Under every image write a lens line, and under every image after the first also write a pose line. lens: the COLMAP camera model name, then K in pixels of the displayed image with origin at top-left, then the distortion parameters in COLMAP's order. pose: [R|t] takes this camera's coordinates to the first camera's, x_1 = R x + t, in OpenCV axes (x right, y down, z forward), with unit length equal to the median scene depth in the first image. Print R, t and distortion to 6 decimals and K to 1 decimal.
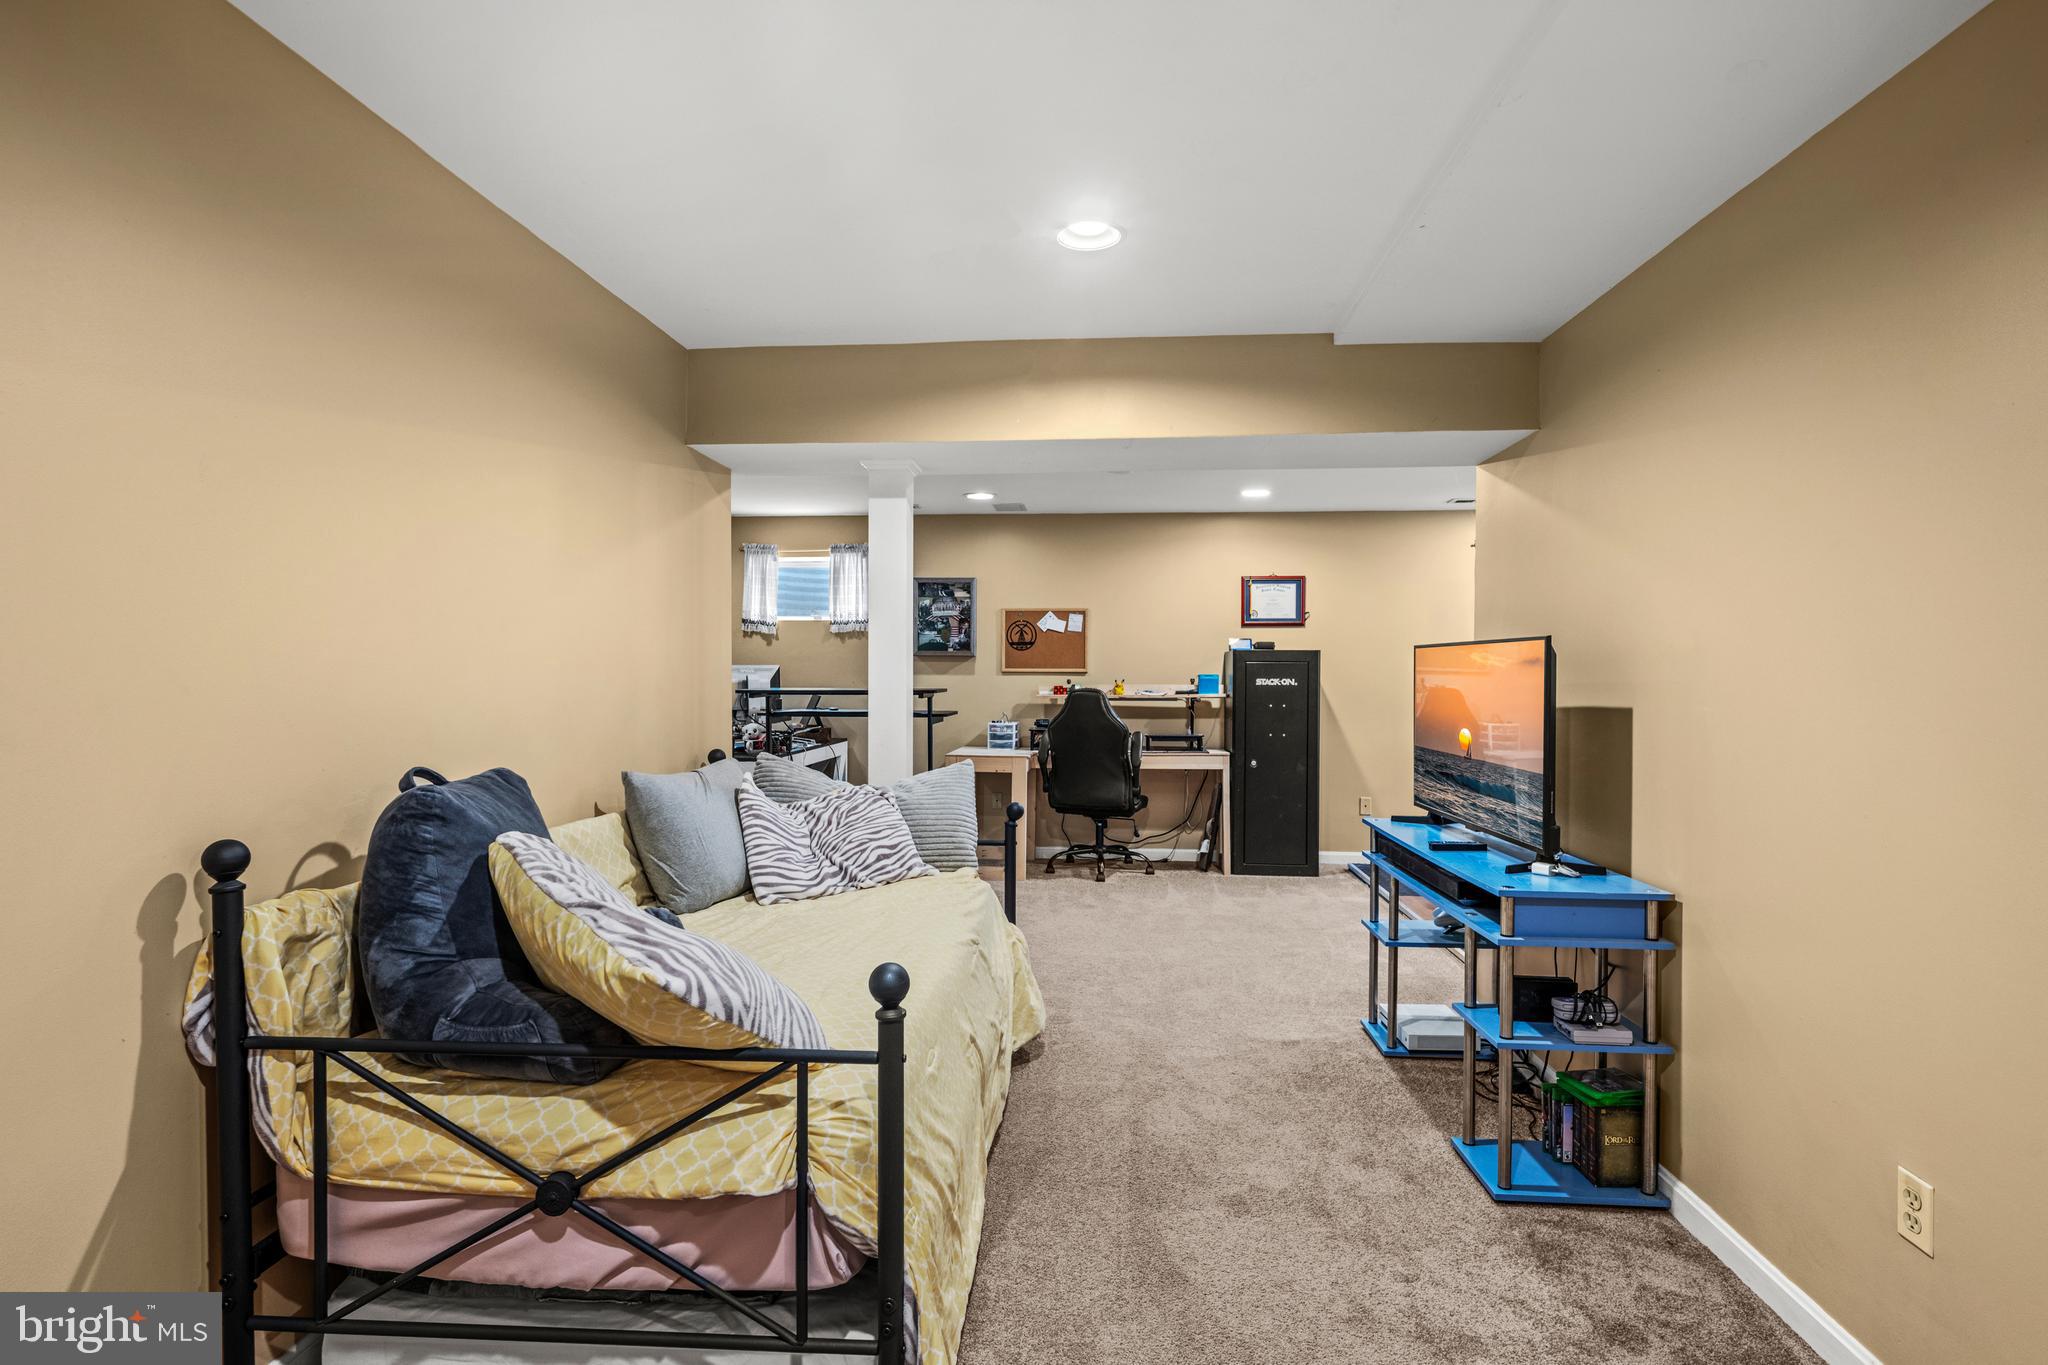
lens RADIAL K [[1020.6, 0, 1018.9], [0, 1020.6, 686.4], [0, 0, 1]] dist [-0.000438, -0.000406]
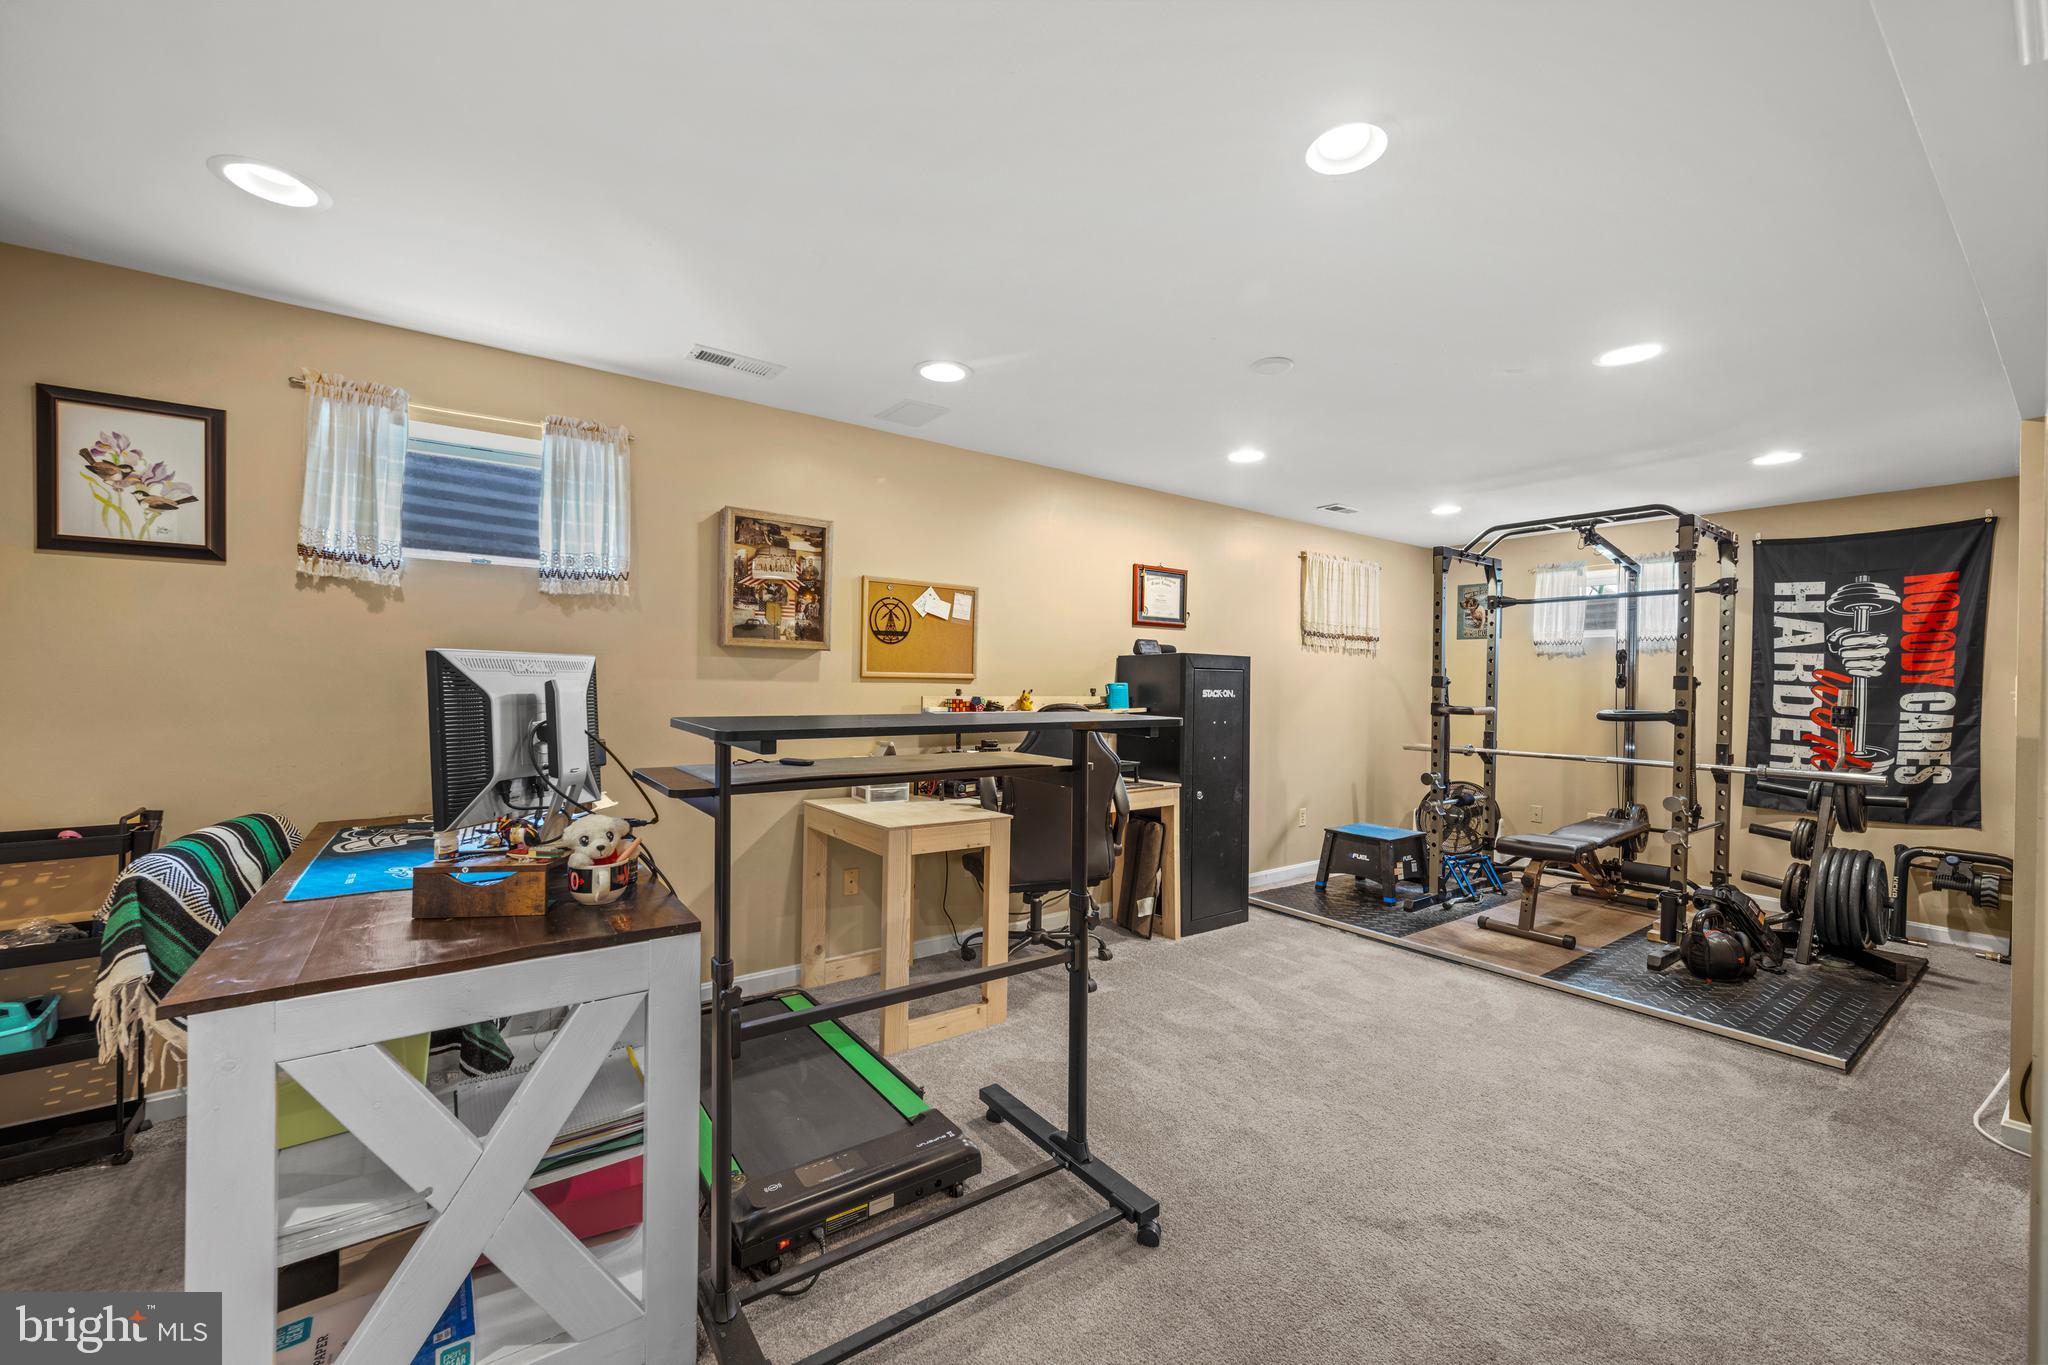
lens RADIAL K [[815.7, 0, 1018.9], [0, 815.7, 684.4], [0, 0, 1]] dist [0.001500, -0.000585]
pose [[0.747480, 0.005192, 0.664264, -0.605596], [-0.004358, 0.999986, -0.002911, -0.017906], [-0.664270, -0.000719, 0.747493, 1.208476]]
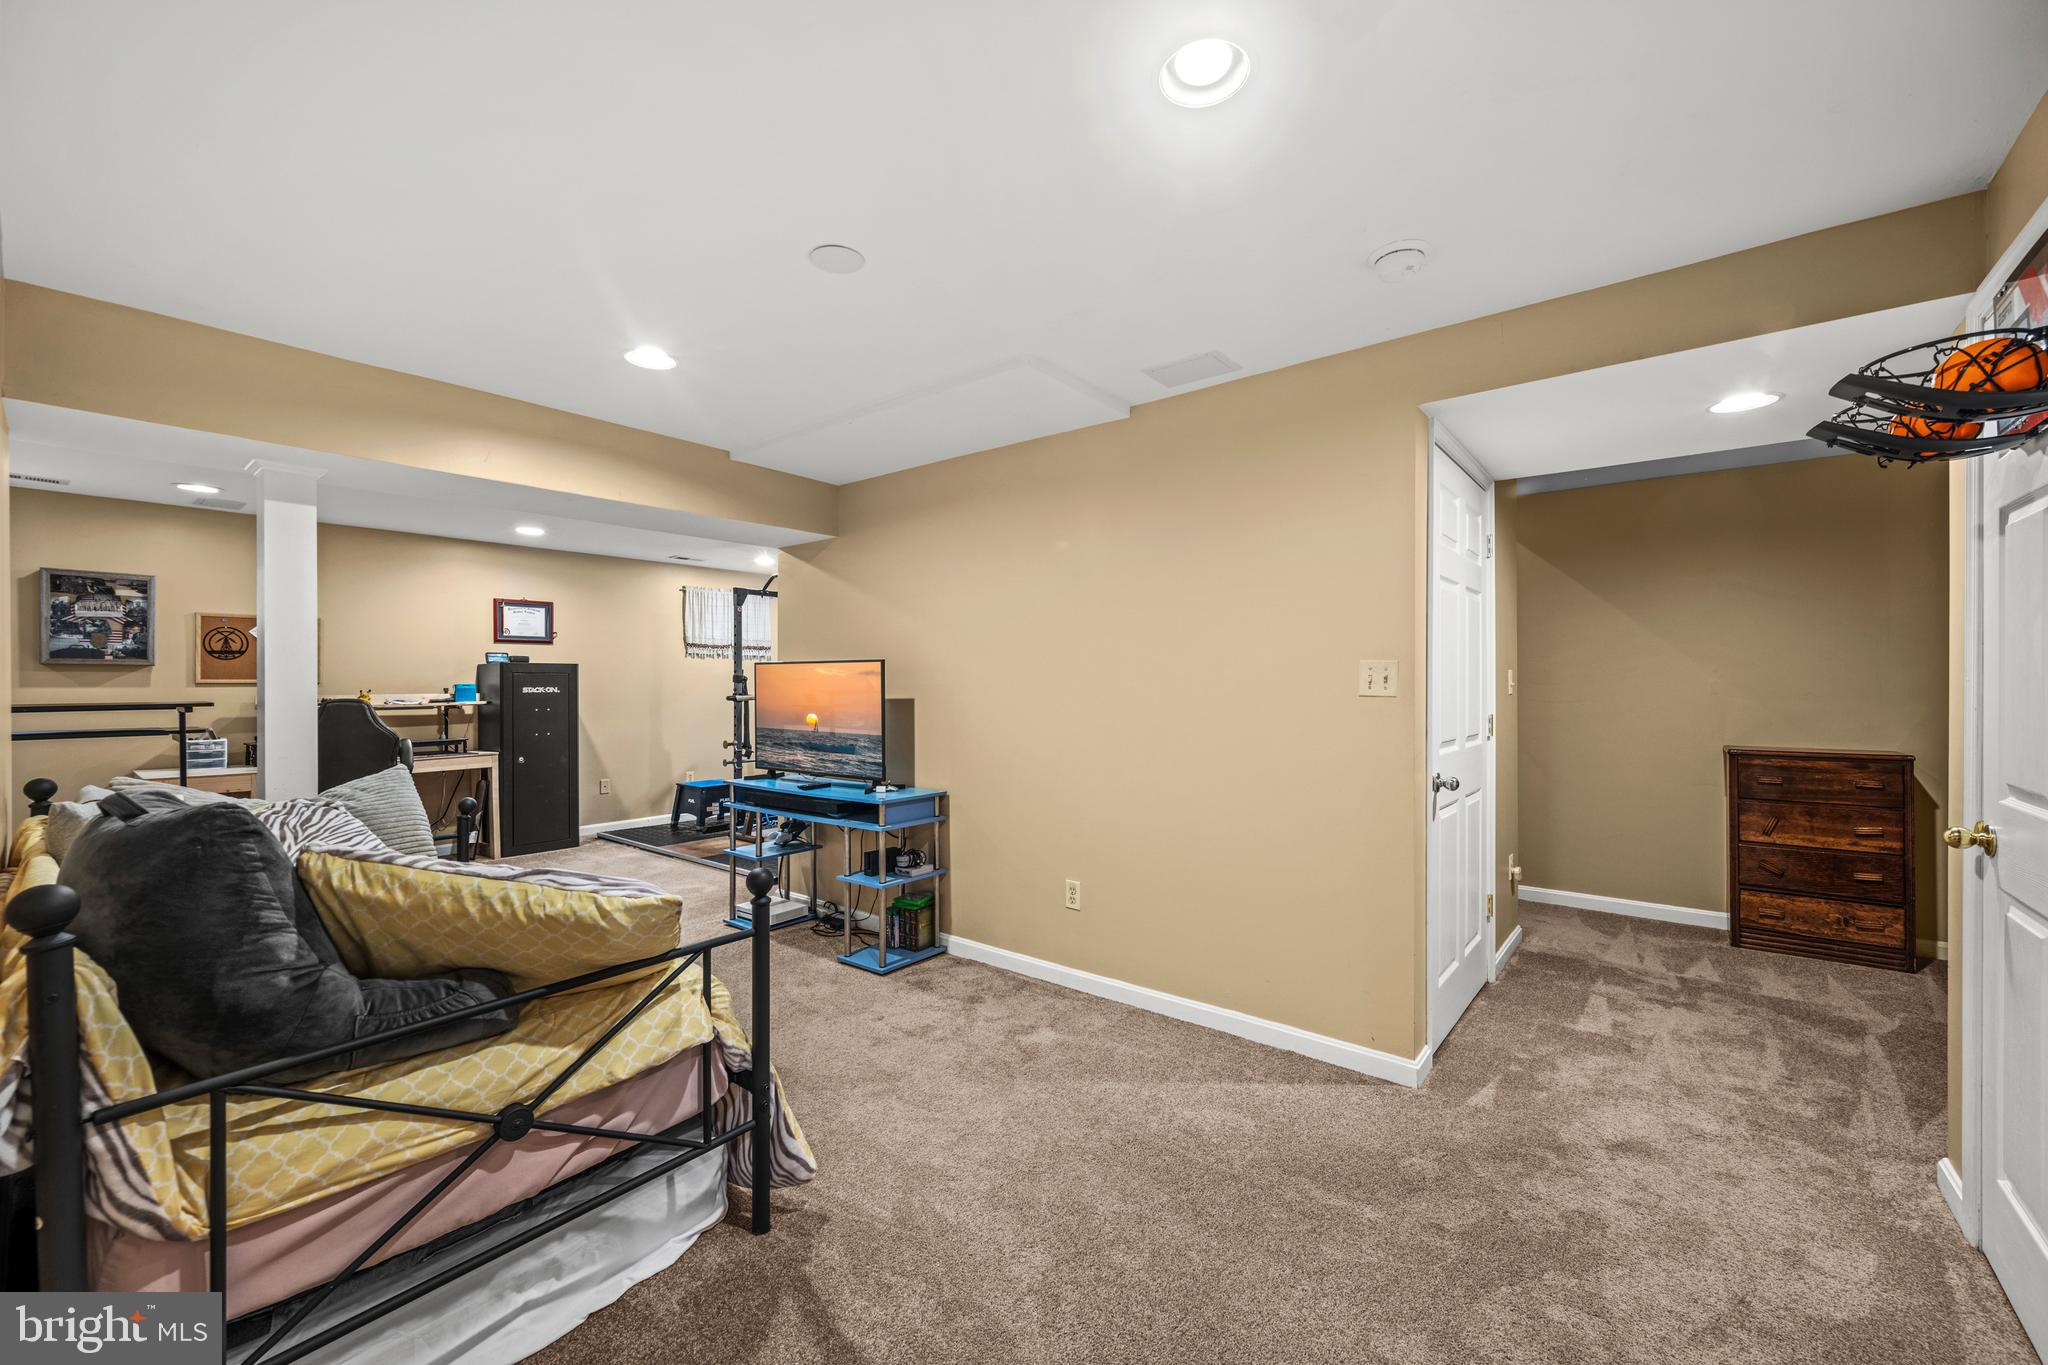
lens RADIAL K [[815.7, 0, 1024.1], [0, 815.7, 681.3], [0, 0, 1]] dist [0.001500, -0.000585]
pose [[0.559654, -0.004984, 0.828711, -0.442018], [0.017343, 0.999833, -0.005699, 0.001878], [-0.828545, 0.017562, 0.559647, -0.012091]]
